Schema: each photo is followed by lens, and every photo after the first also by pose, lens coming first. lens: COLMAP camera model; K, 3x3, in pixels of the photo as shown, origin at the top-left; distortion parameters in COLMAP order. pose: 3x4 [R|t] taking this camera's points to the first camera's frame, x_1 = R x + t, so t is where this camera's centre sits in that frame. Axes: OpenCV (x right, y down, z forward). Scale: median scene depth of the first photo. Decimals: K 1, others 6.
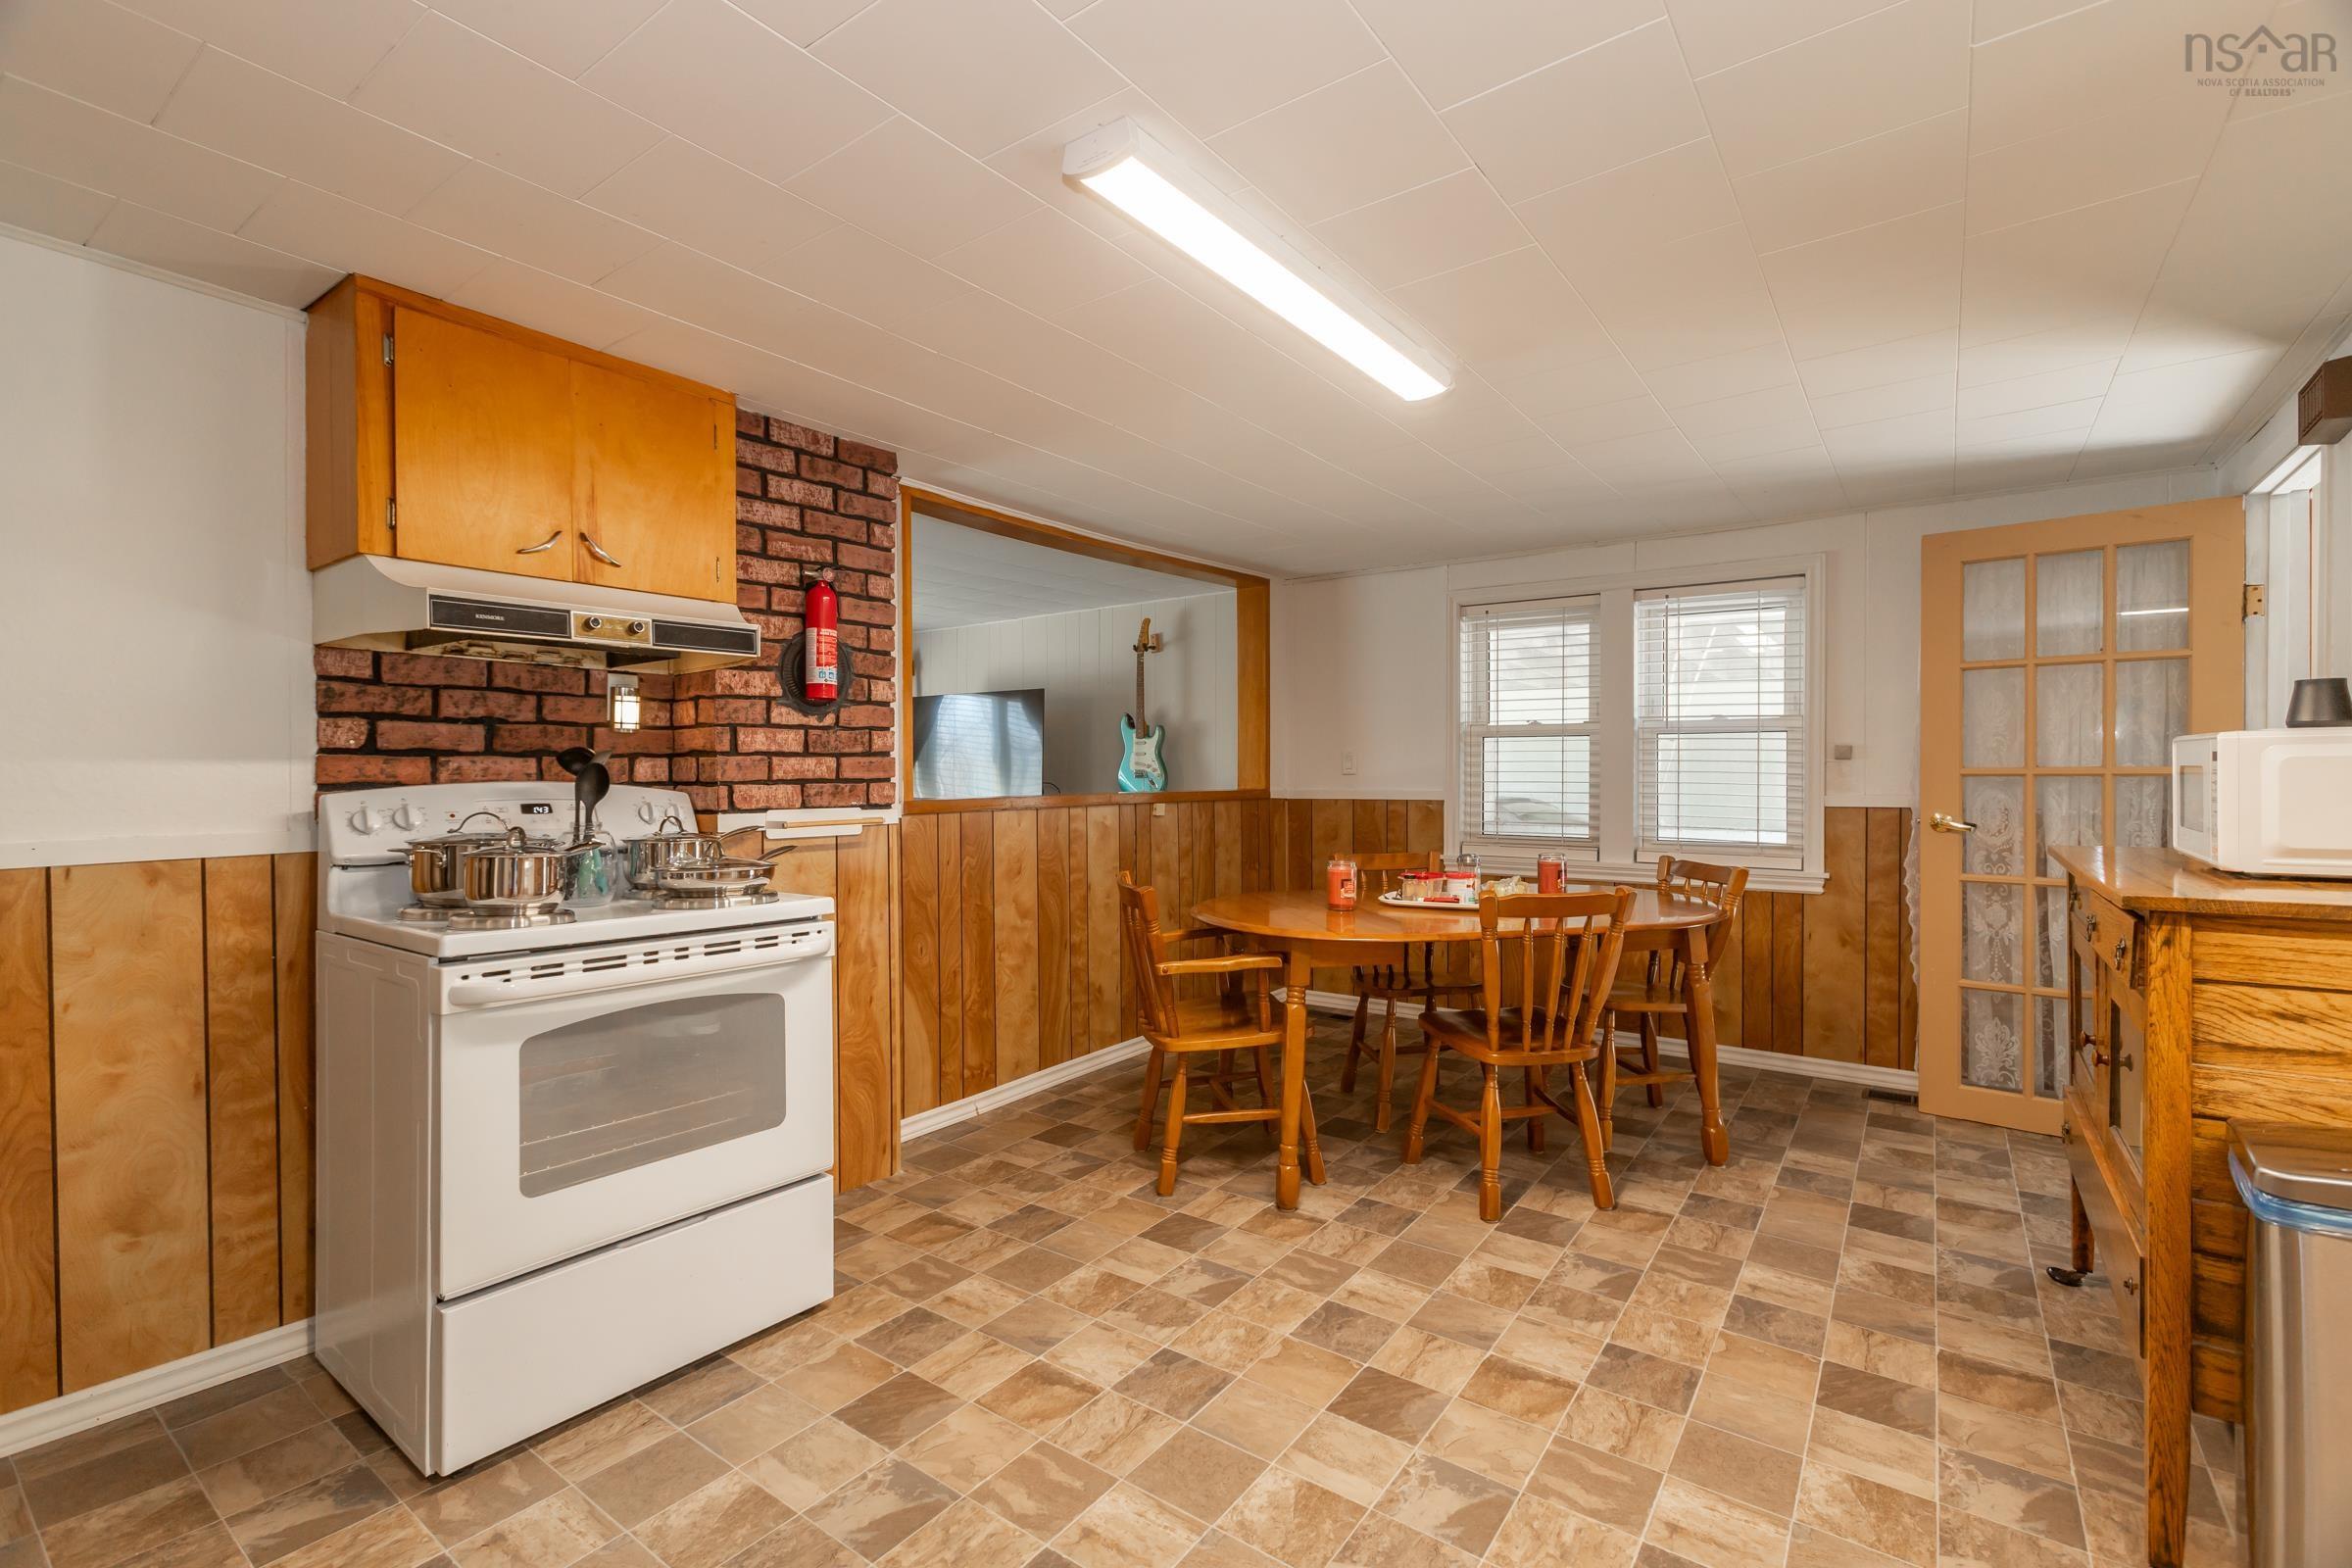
lens RADIAL K [[1047.0, 0, 1179.5], [0, 1047.0, 786.0], [0, 0, 1]] dist [-0.016404, 0.010495]
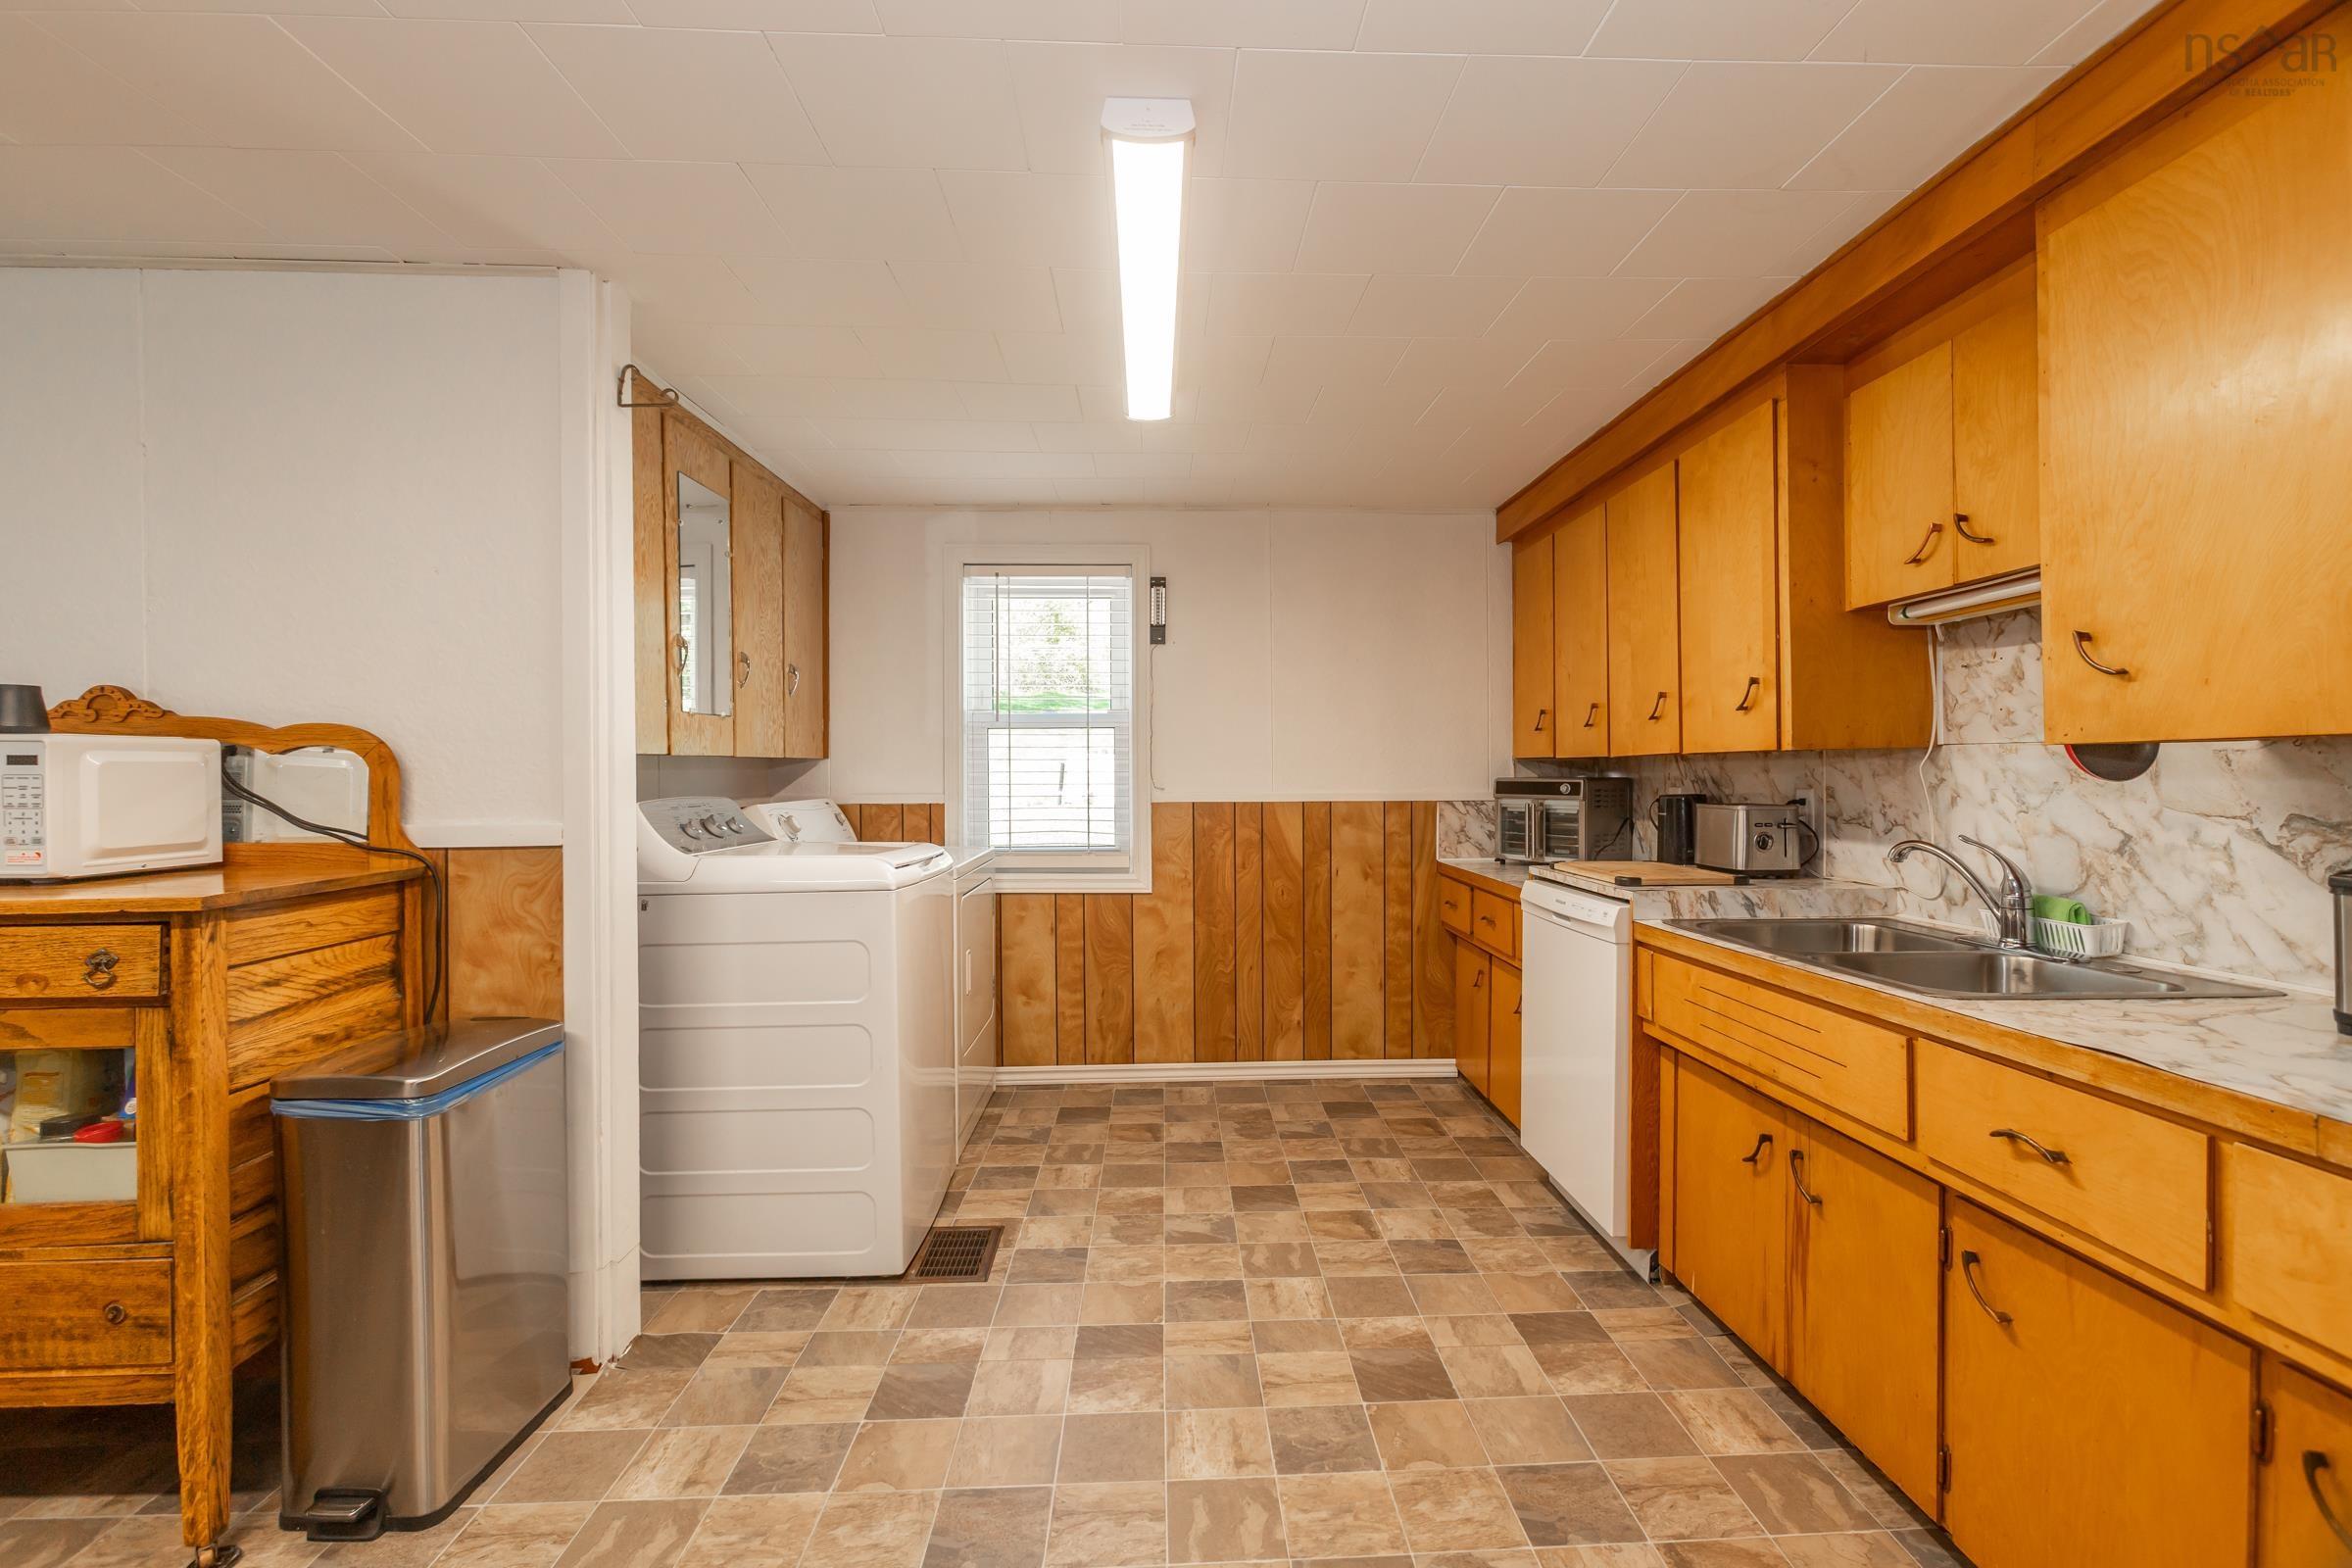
lens RADIAL K [[1047.0, 0, 1203.7], [0, 1047.0, 785.8], [0, 0, 1]] dist [-0.016404, 0.010495]
pose [[-0.619252, -0.003282, 0.785185, -0.410535], [0.016663, 0.999711, 0.017320, -0.003695], [-0.785015, 0.023809, -0.619019, 0.720123]]
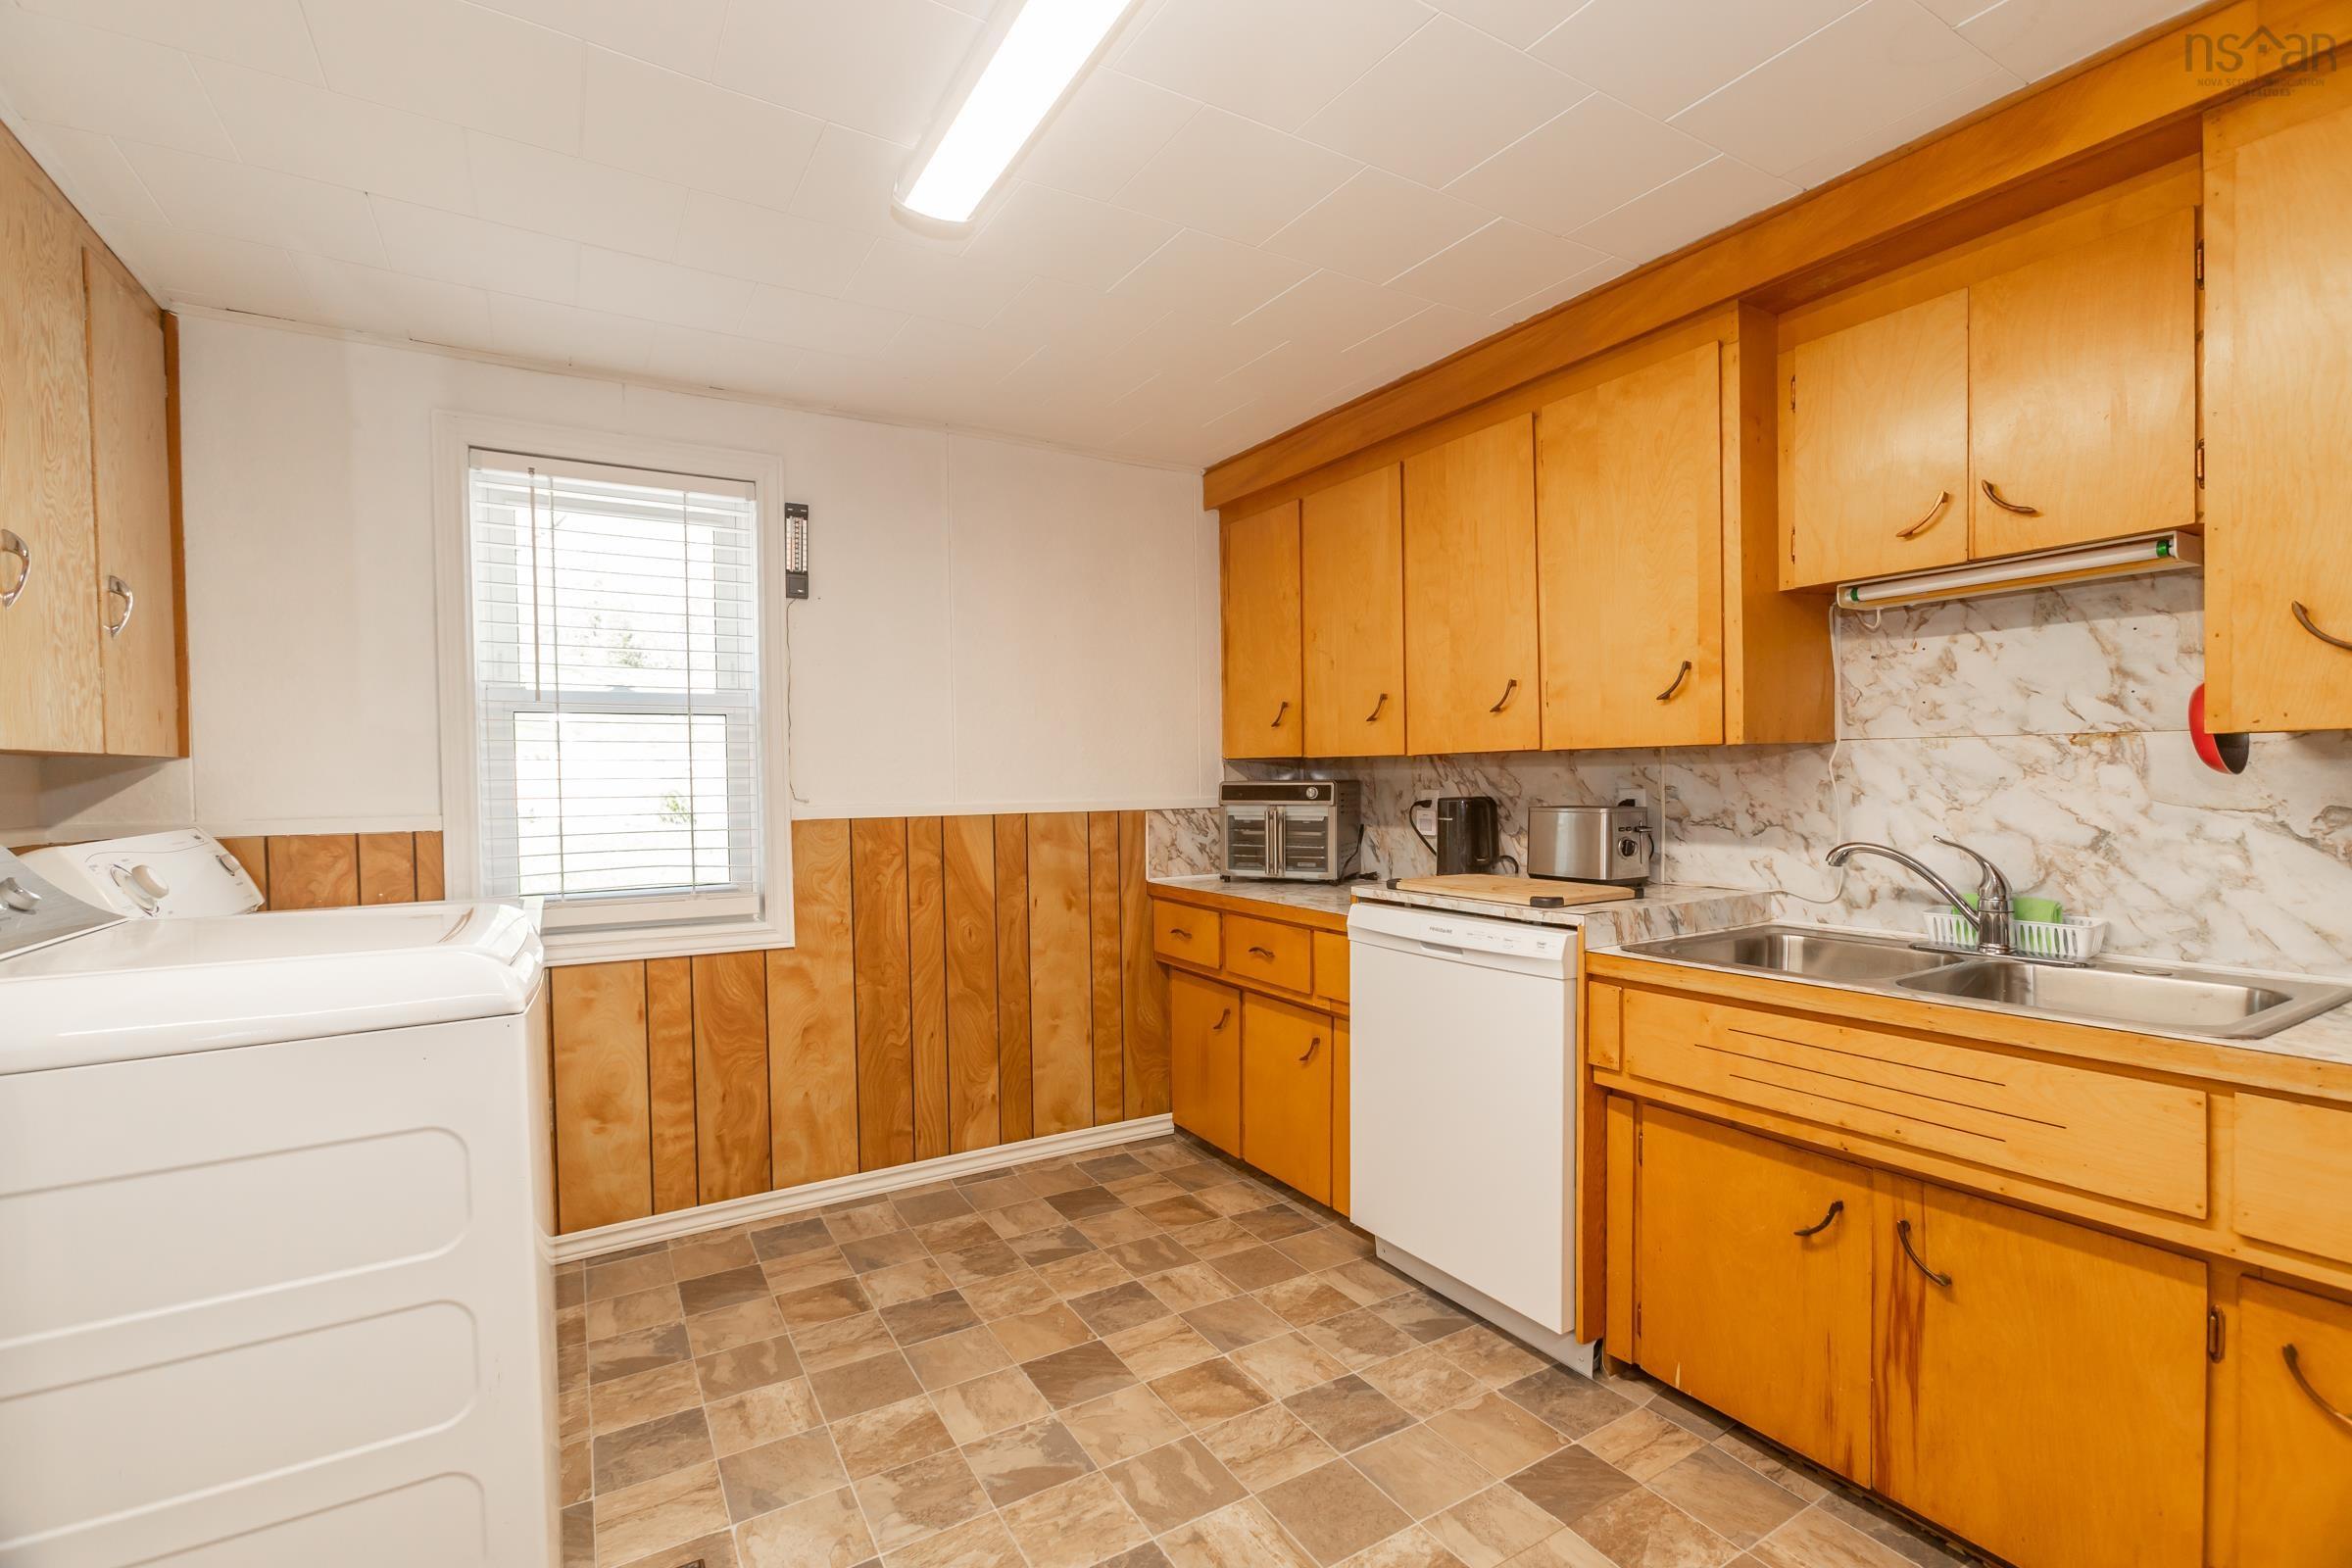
lens RADIAL K [[1047.0, 0, 1169.7], [0, 1047.0, 803.5], [0, 0, 1]] dist [-0.016404, 0.010495]
pose [[-0.915915, 0.003414, 0.401358, 0.251313], [0.020124, 0.999097, 0.037426, -0.003869], [-0.400867, 0.042356, -0.915156, 0.643037]]
